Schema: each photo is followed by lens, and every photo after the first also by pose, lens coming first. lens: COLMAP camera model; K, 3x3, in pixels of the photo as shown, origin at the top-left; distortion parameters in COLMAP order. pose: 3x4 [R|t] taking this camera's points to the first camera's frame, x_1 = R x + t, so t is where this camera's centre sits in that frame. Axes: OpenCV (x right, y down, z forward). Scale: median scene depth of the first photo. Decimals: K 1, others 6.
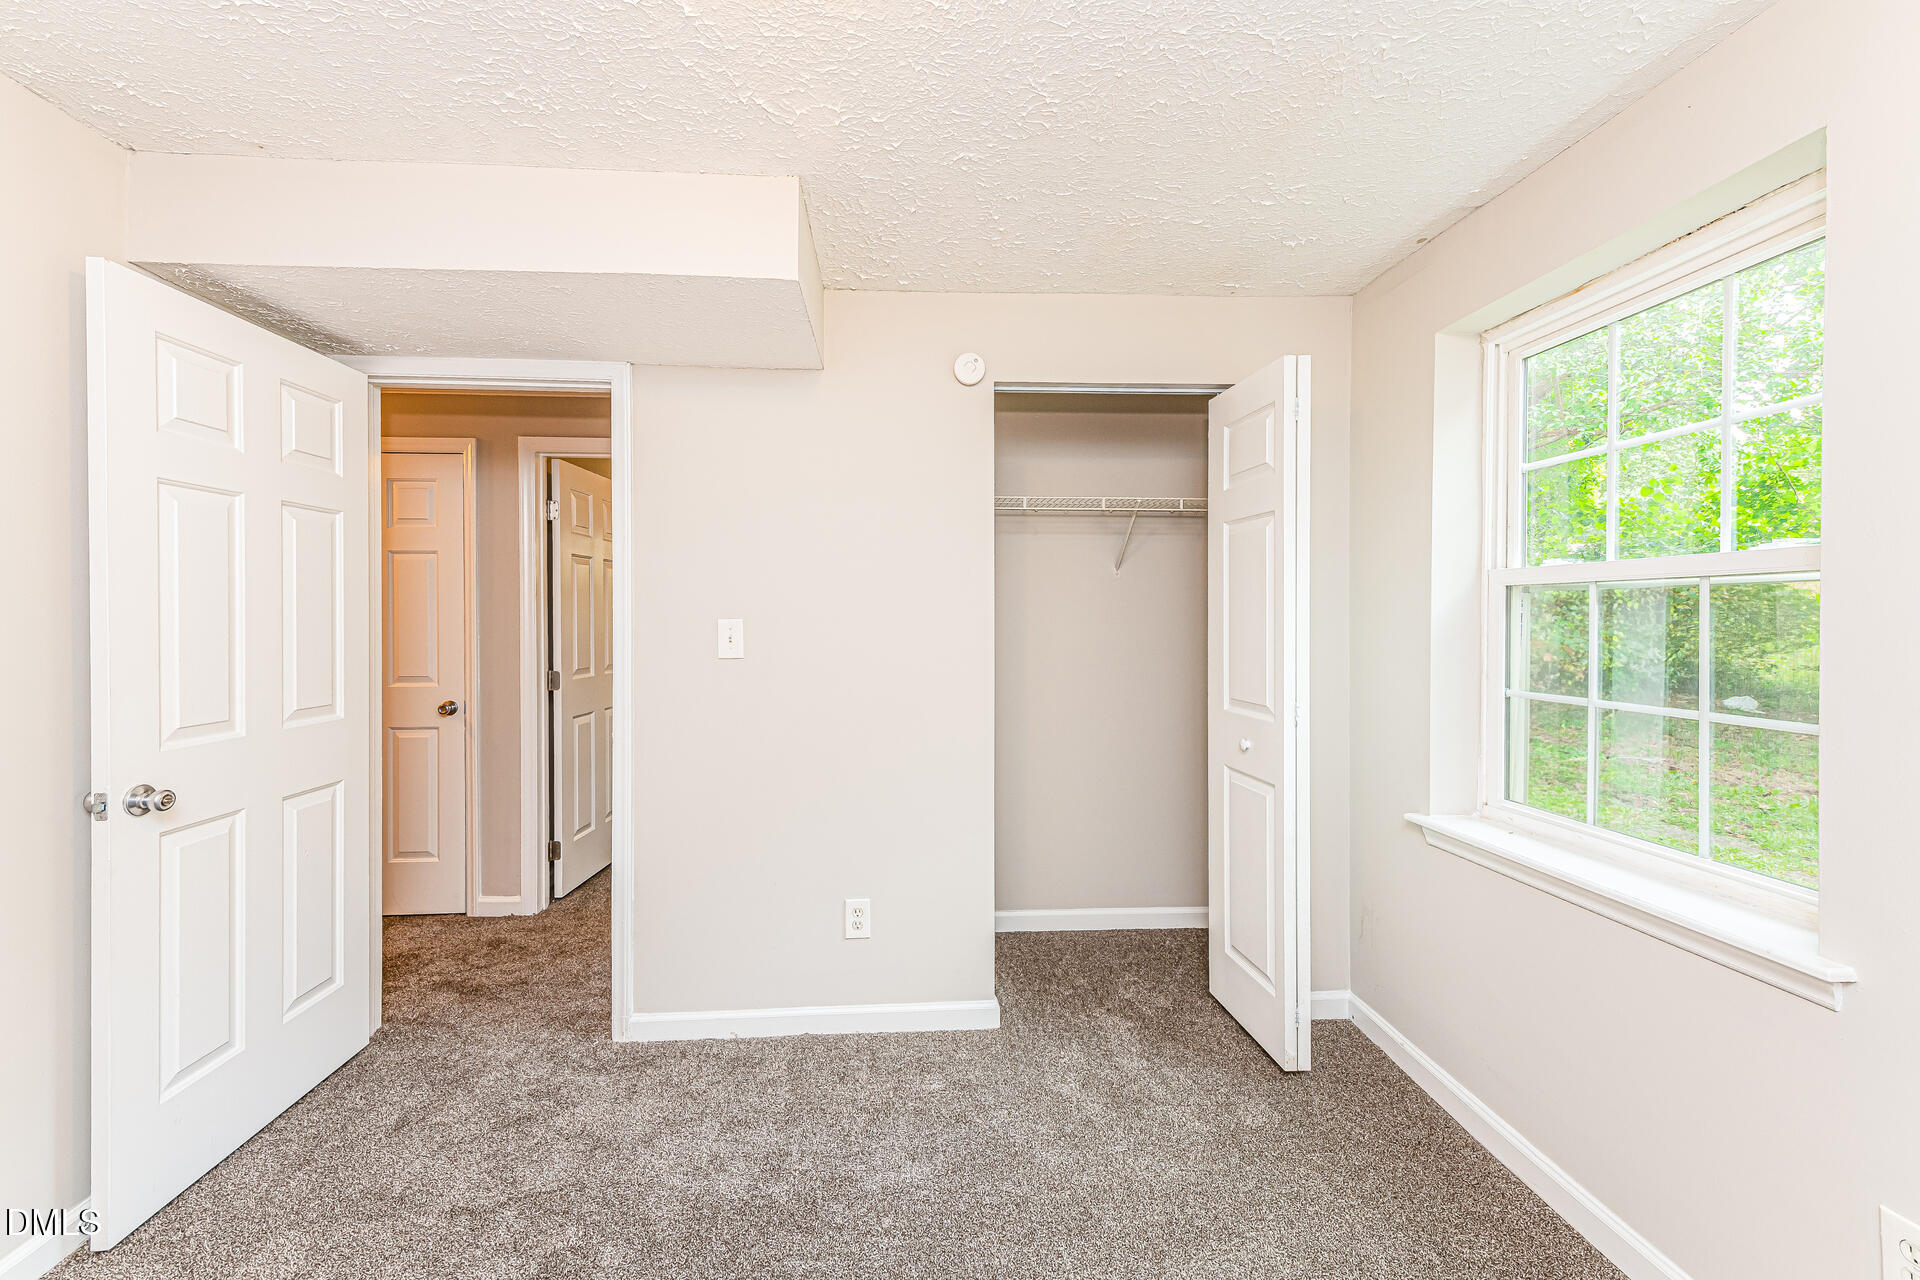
lens RADIAL K [[763.6, 0, 954.0], [0, 763.6, 627.7], [0, 0, 1]] dist [0.000621, -0.000124]
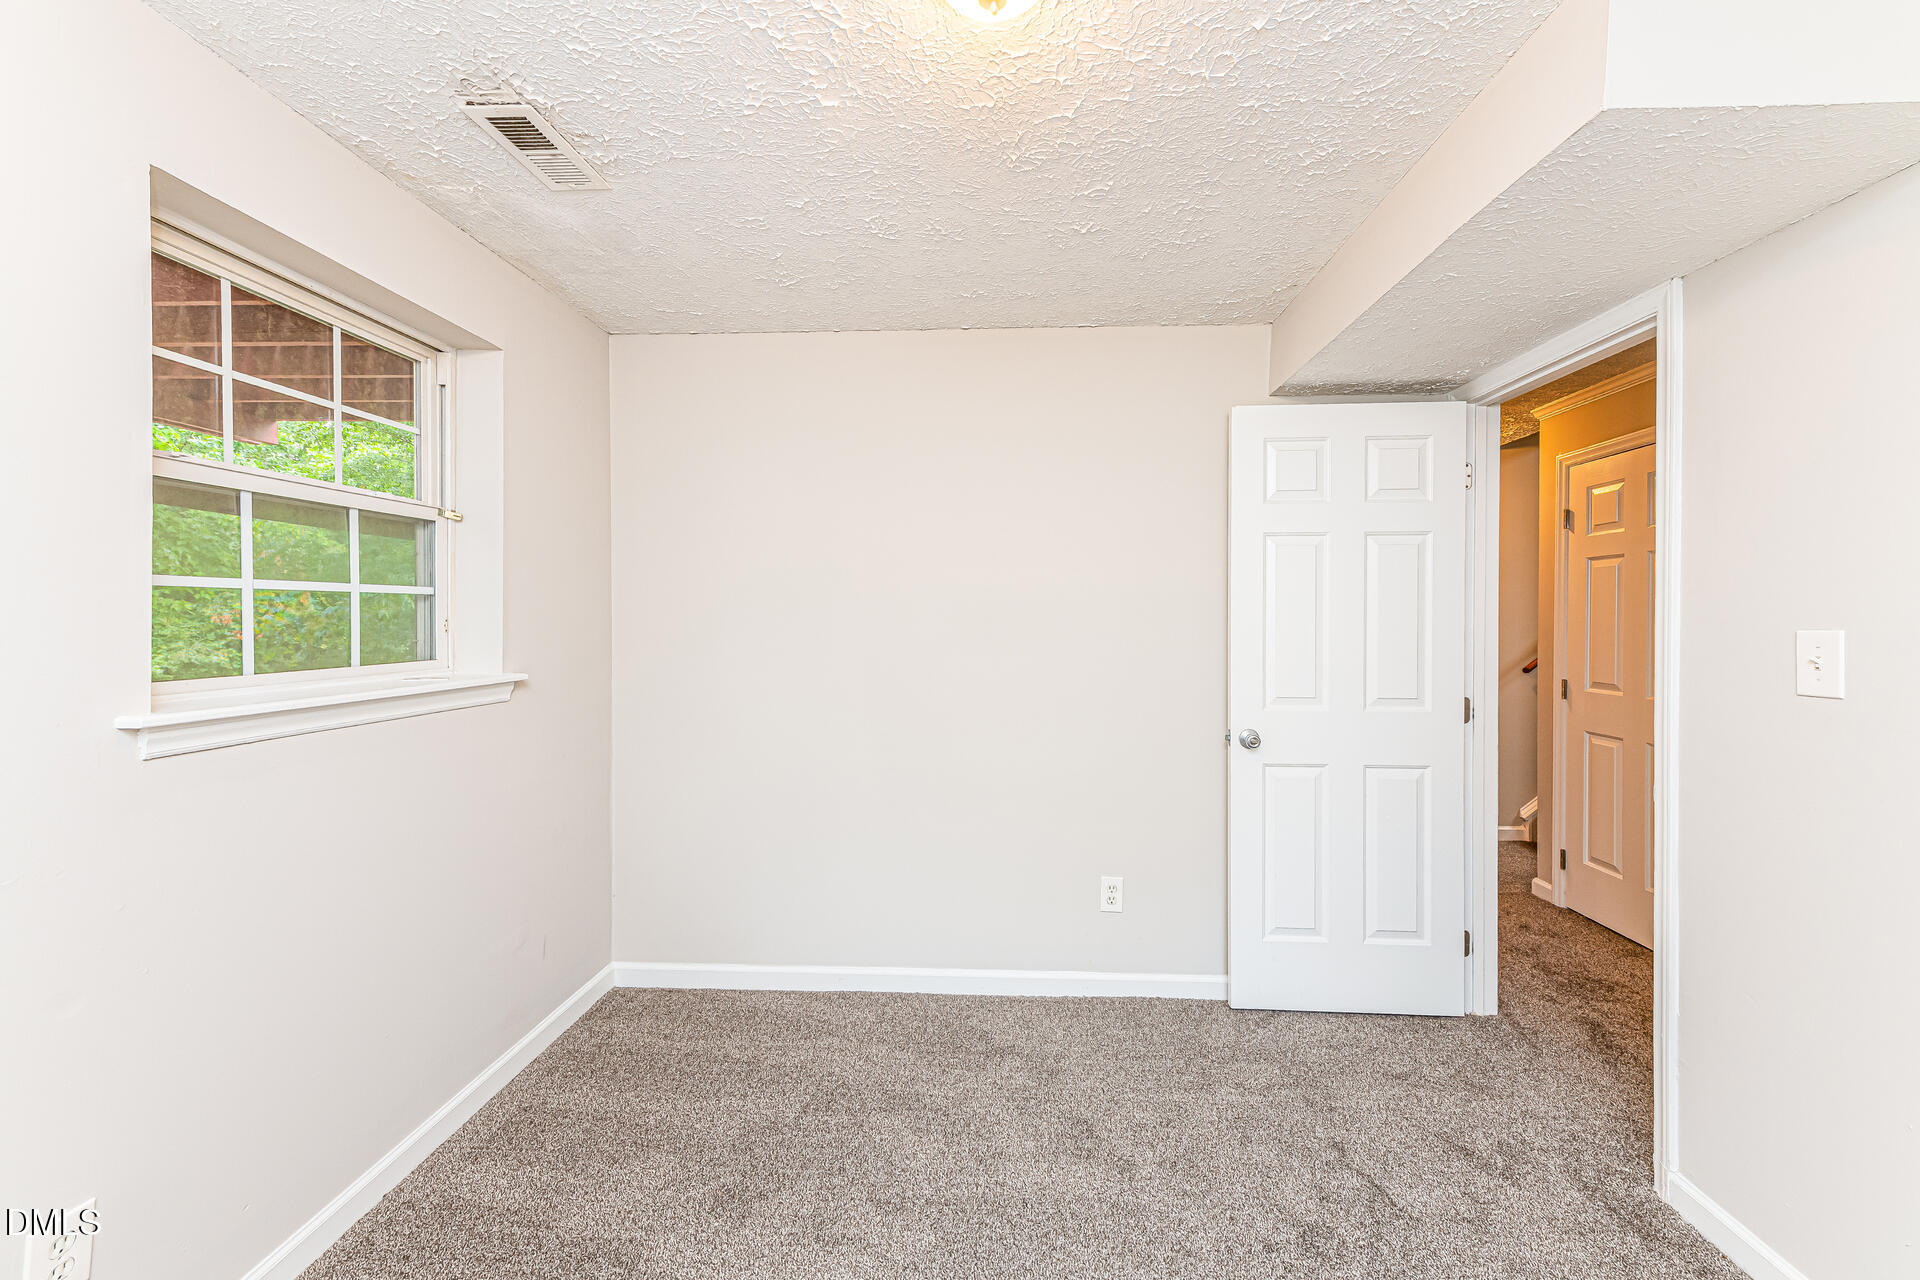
lens RADIAL K [[763.6, 0, 958.4], [0, 763.6, 625.6], [0, 0, 1]] dist [0.000621, -0.000124]
pose [[-0.143703, 0.008194, -0.989587, 0.436226], [-0.013074, 0.999863, 0.010178, -0.013570], [0.989535, 0.014401, -0.143576, 0.467750]]
